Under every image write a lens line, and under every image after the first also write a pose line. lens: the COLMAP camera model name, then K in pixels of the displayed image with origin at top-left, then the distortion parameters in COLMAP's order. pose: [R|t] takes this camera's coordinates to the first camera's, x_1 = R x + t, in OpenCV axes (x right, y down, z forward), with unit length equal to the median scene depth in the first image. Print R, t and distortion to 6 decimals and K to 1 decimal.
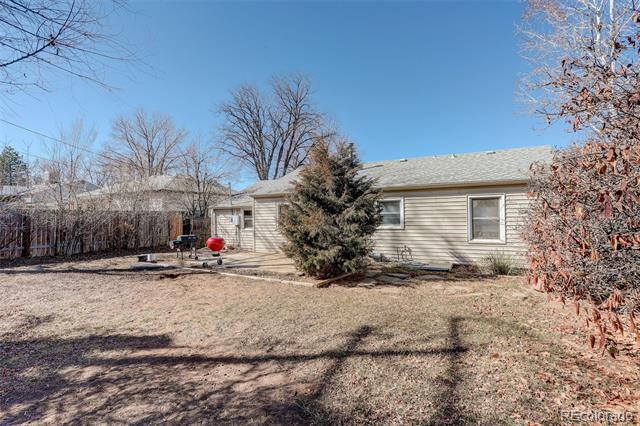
lens RADIAL K [[311.9, 0, 319.7], [0, 311.9, 207.9], [0, 0, 1]] dist [-0.043260, 0.025743]
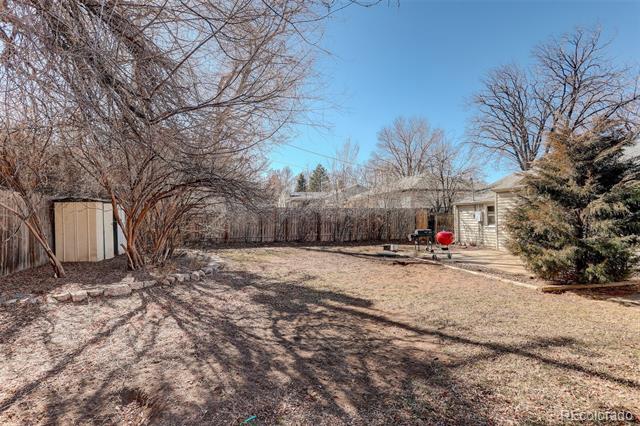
lens RADIAL K [[311.9, 0, 319.7], [0, 311.9, 207.9], [0, 0, 1]] dist [-0.043260, 0.025743]
pose [[0.698431, -0.015509, -0.715510, 0.144162], [0.022334, 0.999751, 0.000132, 0.003866], [0.715329, -0.016072, 0.698603, -0.041719]]
